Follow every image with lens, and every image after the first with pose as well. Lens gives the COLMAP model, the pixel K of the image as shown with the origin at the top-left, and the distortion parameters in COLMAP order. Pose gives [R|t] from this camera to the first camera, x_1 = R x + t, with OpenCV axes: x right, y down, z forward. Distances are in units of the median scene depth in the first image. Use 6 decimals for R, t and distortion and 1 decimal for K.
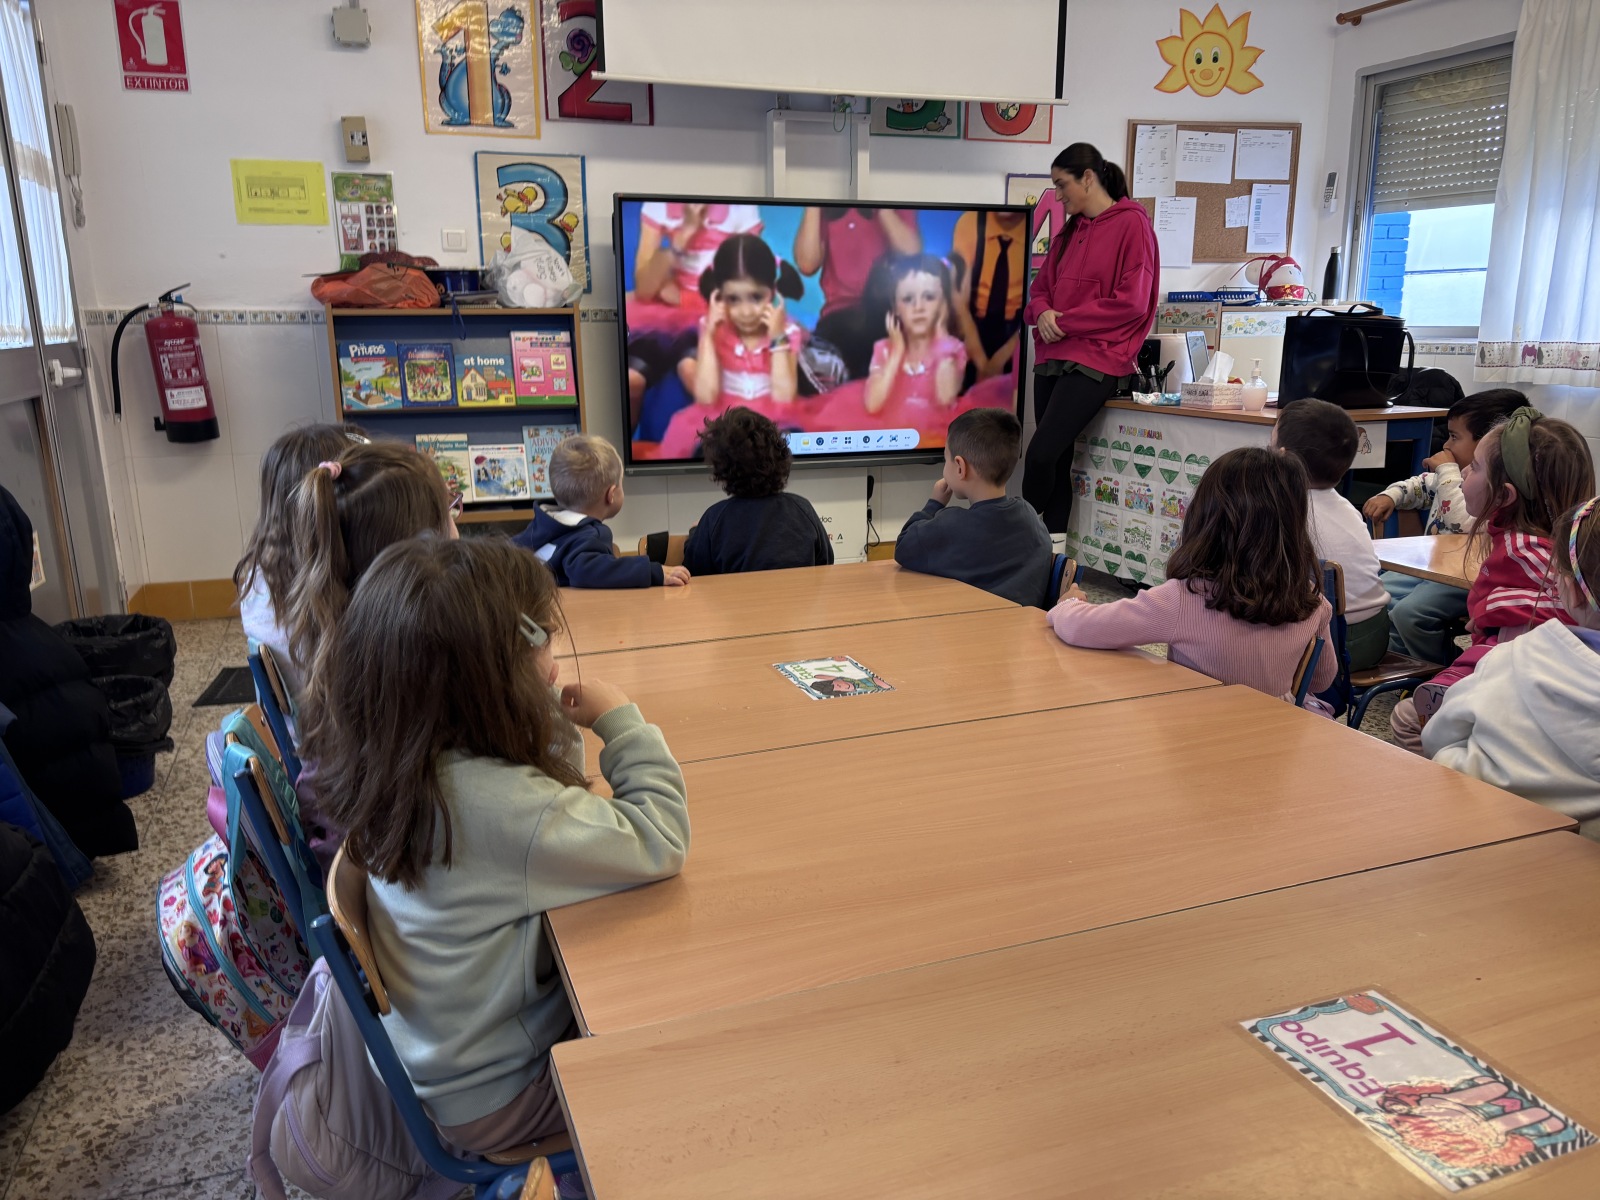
lens RADIAL K [[1203.4, 0, 800.0], [0, 1203.4, 600.0], [0, 0, 1]] dist [0.039965, -0.039871]
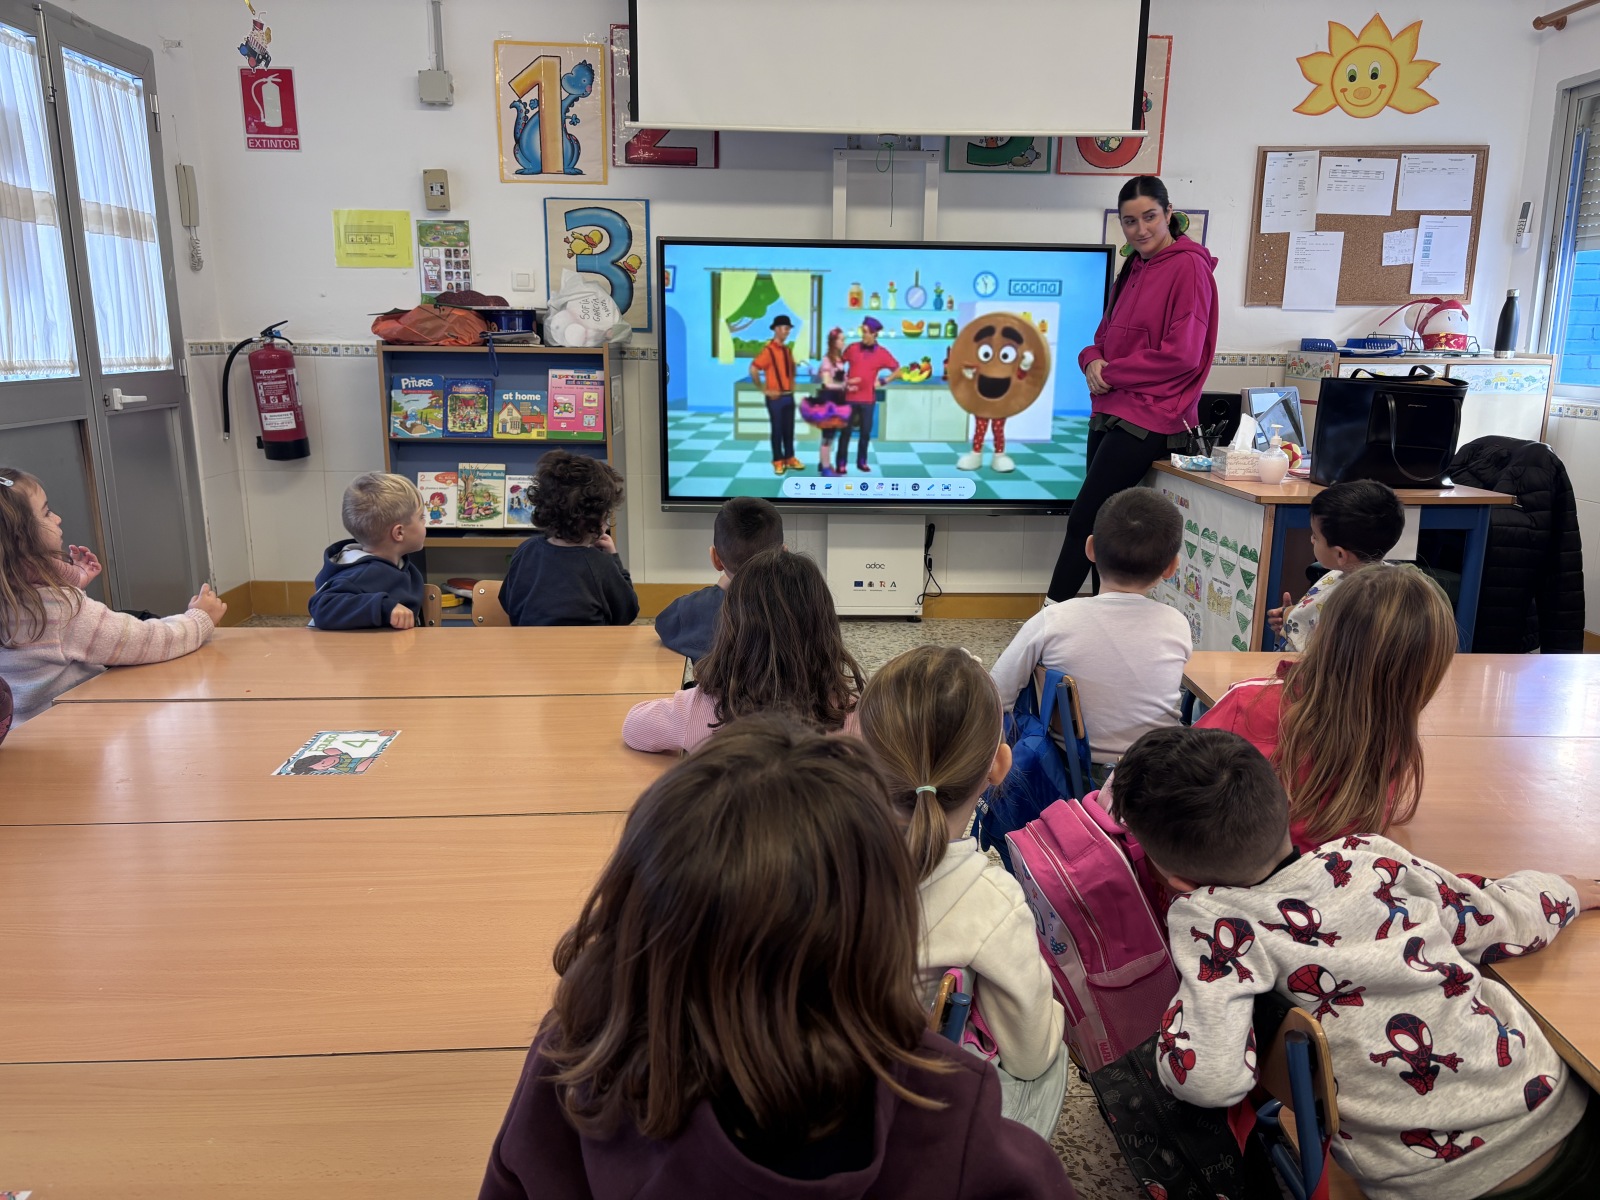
lens RADIAL K [[1193.9, 0, 839.2], [0, 1193.9, 599.9], [0, 0, 1]] dist [0.048887, -0.062291]
pose [[0.953033, 0.082607, -0.291382, 0.323055], [-0.086196, 0.996278, 0.000524, -0.044714], [0.290341, 0.024617, 0.956607, 0.081763]]
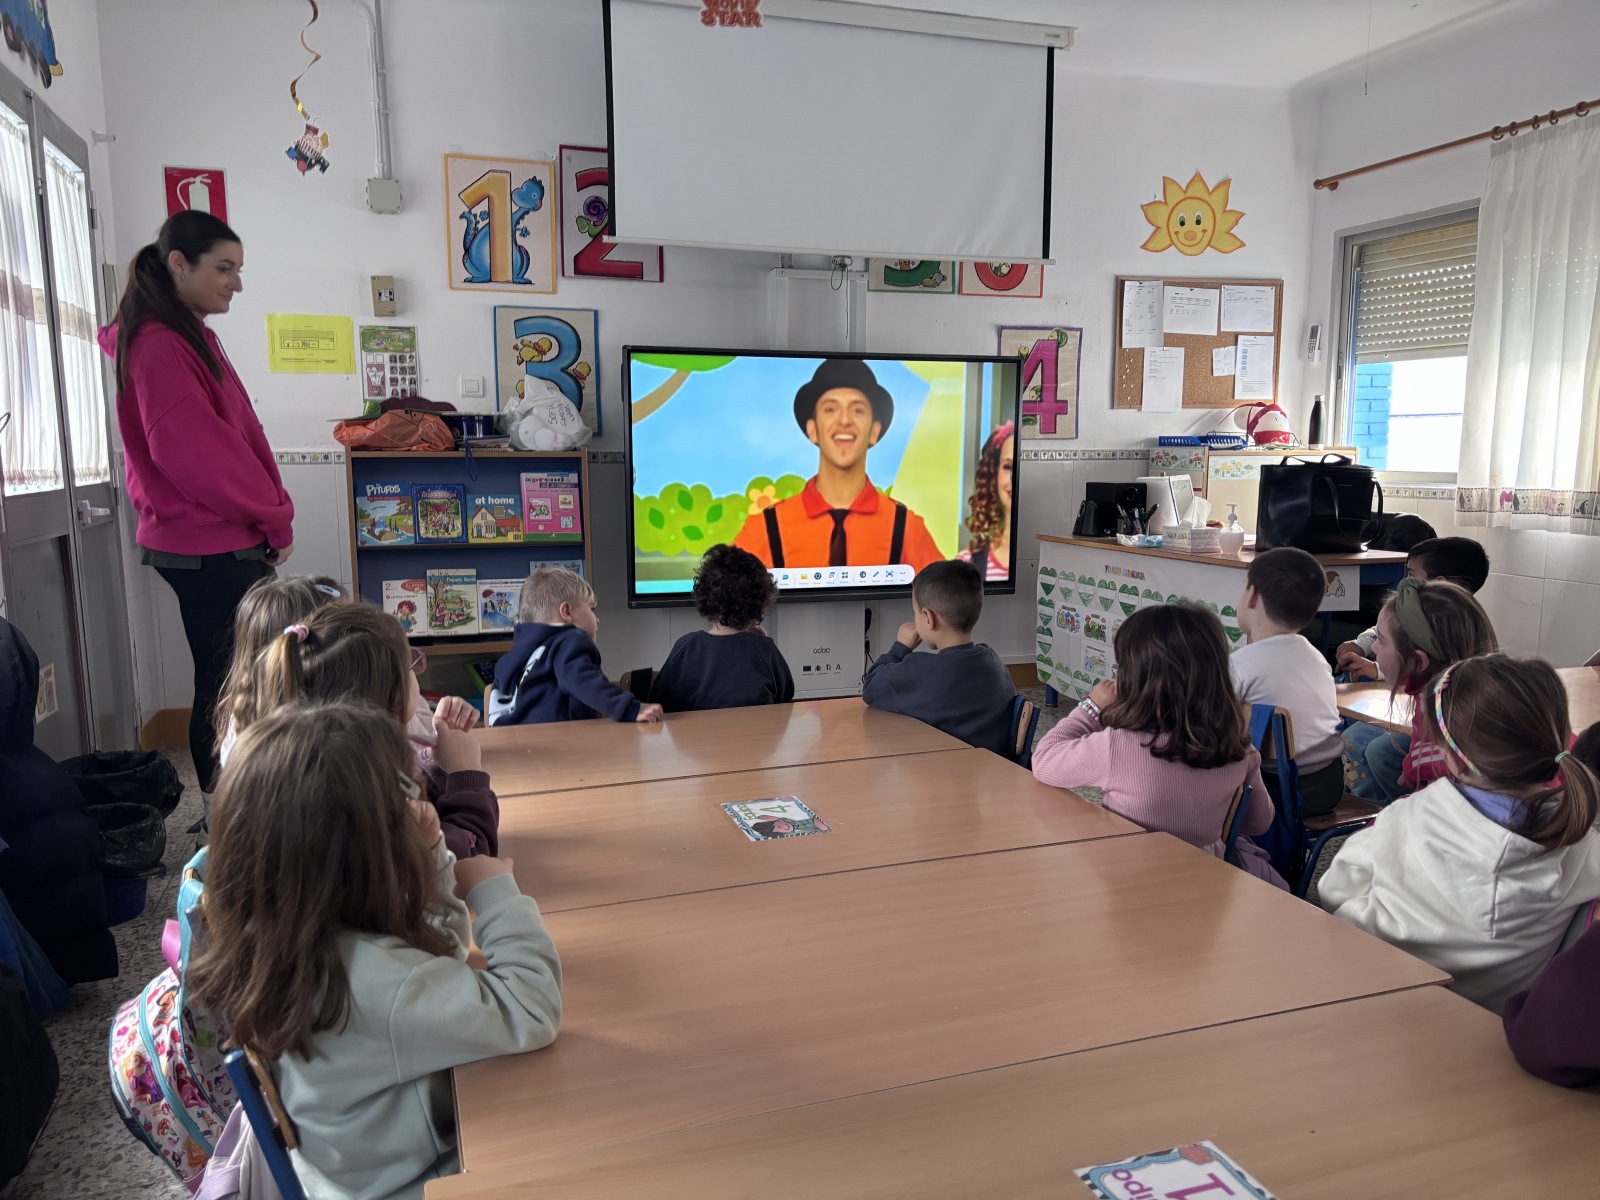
lens RADIAL K [[1193.4, 0, 812.1], [0, 1193.4, 608.5], [0, 0, 1]] dist [0.051009, -0.053185]
pose [[0.999762, 0.009477, -0.019649, 0.036346], [-0.011271, 0.995575, -0.093289, -0.009715], [0.018678, 0.093488, 0.995445, -0.024371]]
